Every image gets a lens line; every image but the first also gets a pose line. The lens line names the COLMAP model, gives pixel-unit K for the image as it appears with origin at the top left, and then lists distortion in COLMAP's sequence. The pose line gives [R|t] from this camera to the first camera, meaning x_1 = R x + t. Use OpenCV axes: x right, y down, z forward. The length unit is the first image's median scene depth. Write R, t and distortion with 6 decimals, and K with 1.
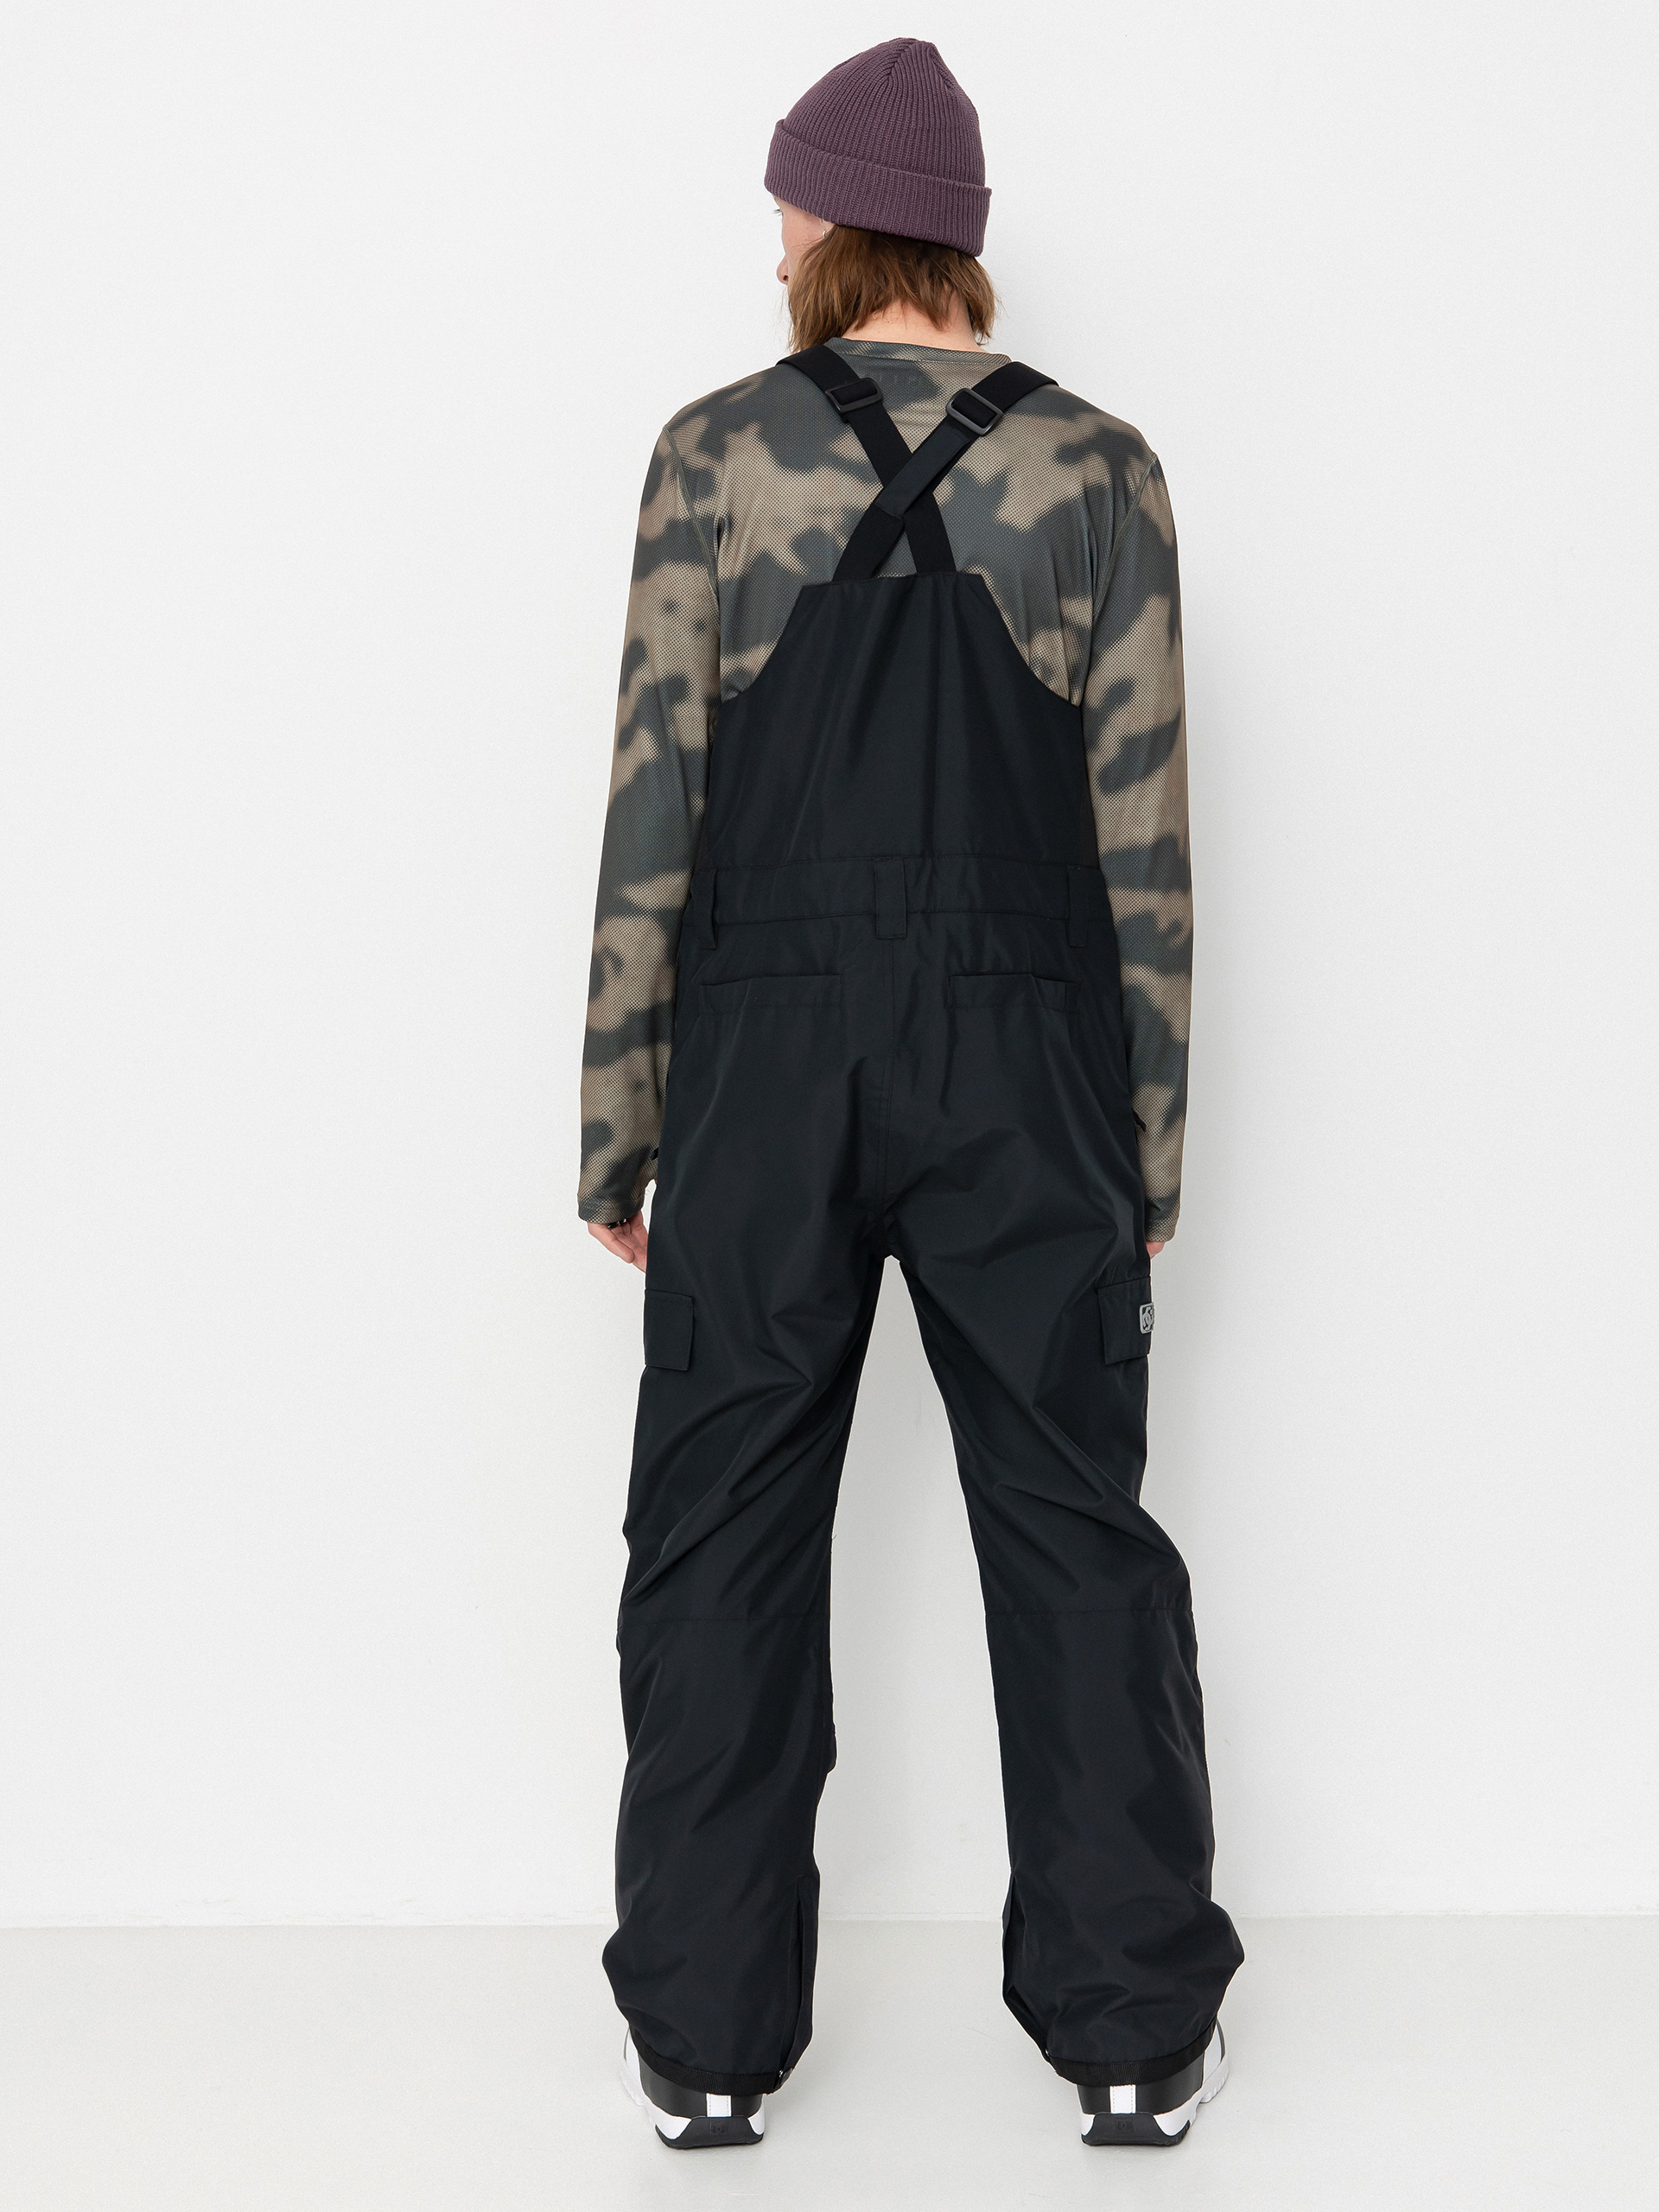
lens RADIAL K [[3188.9, 0, 832.5], [0, 3188.9, 1165.4], [0, 0, 1]] dist [0.143319, 0.038611]
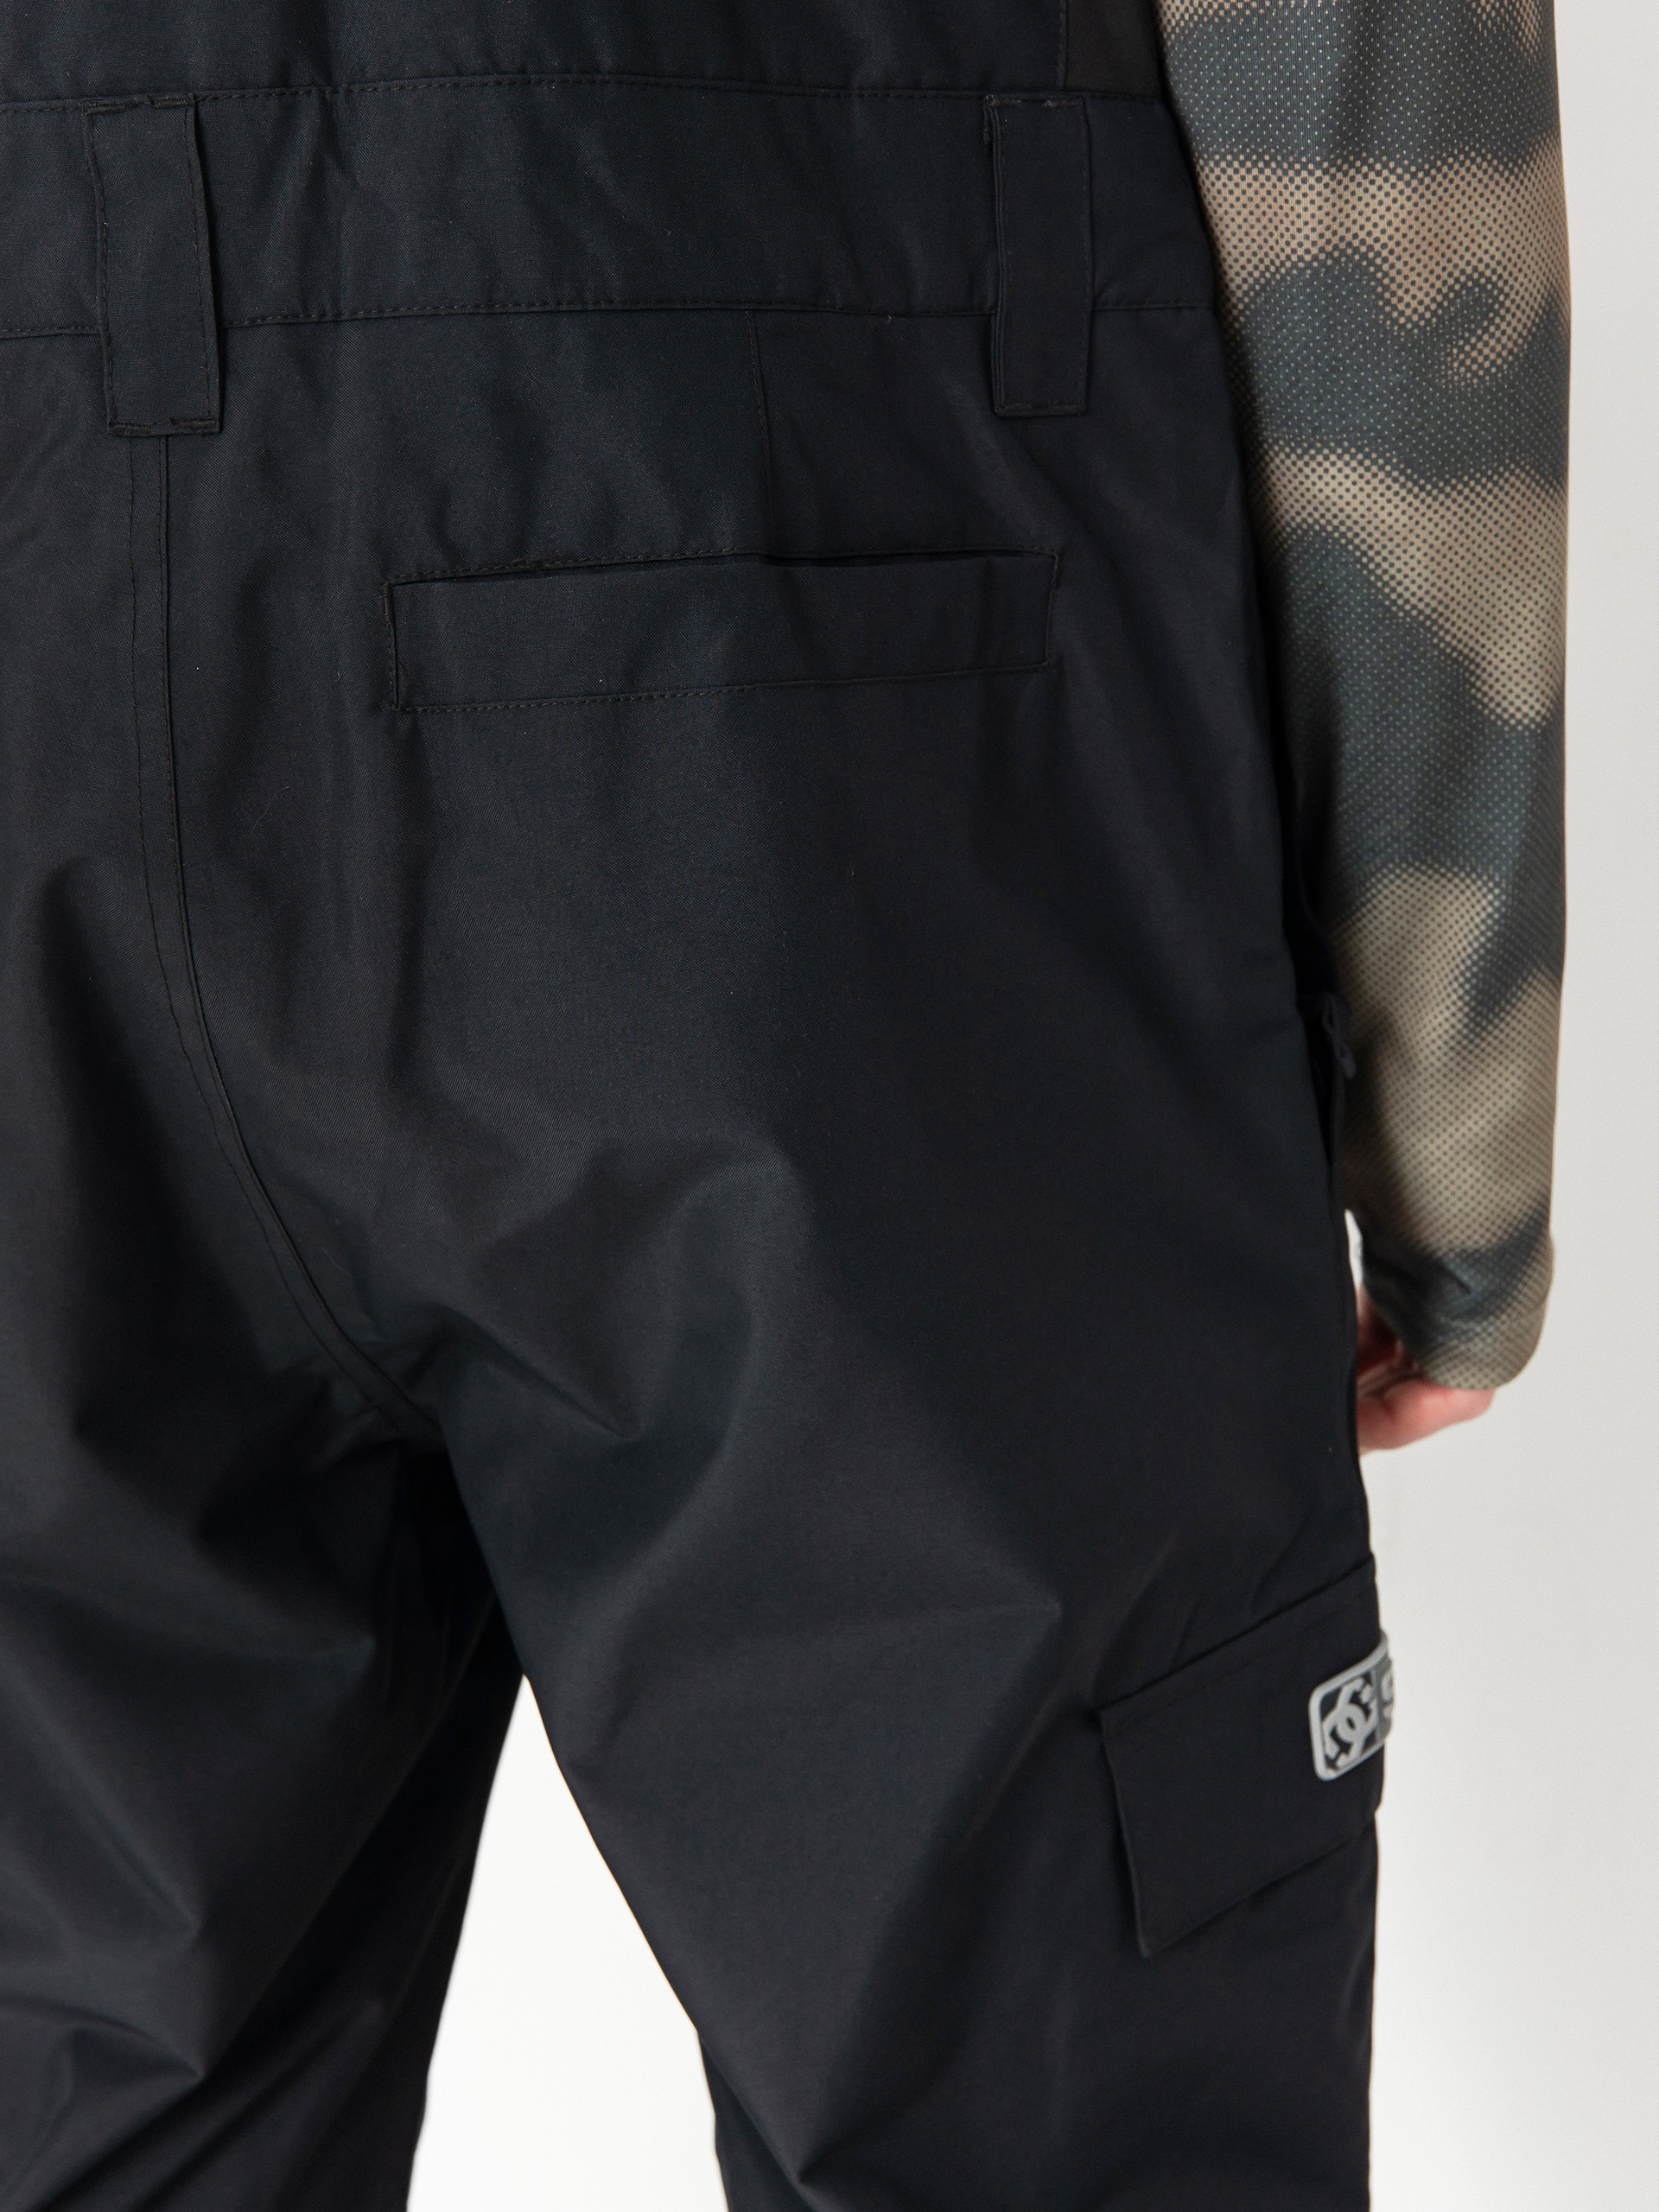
lens RADIAL K [[3641.5, 0, 916.0], [0, 3641.5, 1105.7], [0, 0, 1]] dist [-0.022288, -0.076103]
pose [[0.963933, 0.040300, -0.263078, 0.144364], [0.019866, 0.974817, 0.222119, -0.078034], [0.265404, -0.219334, 0.938857, 0.703994]]
